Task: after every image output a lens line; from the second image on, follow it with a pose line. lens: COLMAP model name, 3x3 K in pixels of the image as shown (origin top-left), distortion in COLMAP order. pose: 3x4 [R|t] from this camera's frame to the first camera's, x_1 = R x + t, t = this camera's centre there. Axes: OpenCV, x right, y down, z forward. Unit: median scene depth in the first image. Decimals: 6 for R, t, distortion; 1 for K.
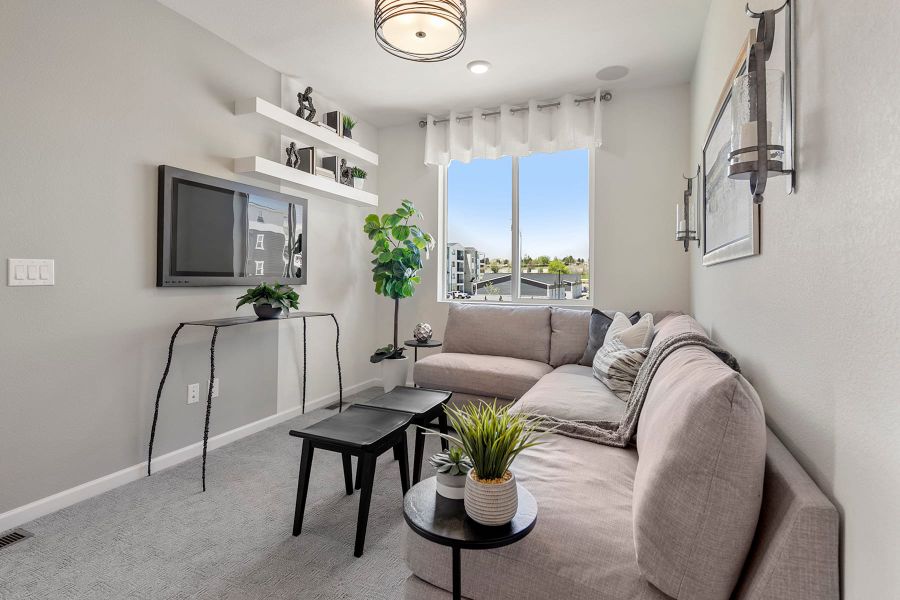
lens RADIAL K [[449.1, 0, 448.6], [0, 449.1, 278.3], [0, 0, 1]] dist [0.000245, -0.000121]
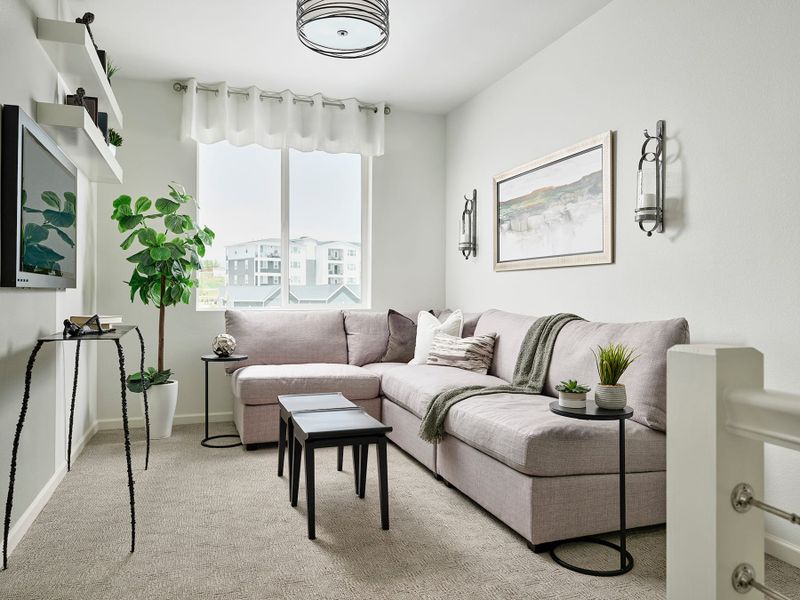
lens RADIAL K [[572.3, 0, 400.0], [0, 572.3, 300.0], [0, 0, 1]] dist [-0.003331, -0.000954]
pose [[0.728143, -0.018207, 0.685183, -0.561461], [0.005724, 0.999774, 0.020484, 0.015953], [-0.685401, -0.010994, 0.728083, -0.010664]]
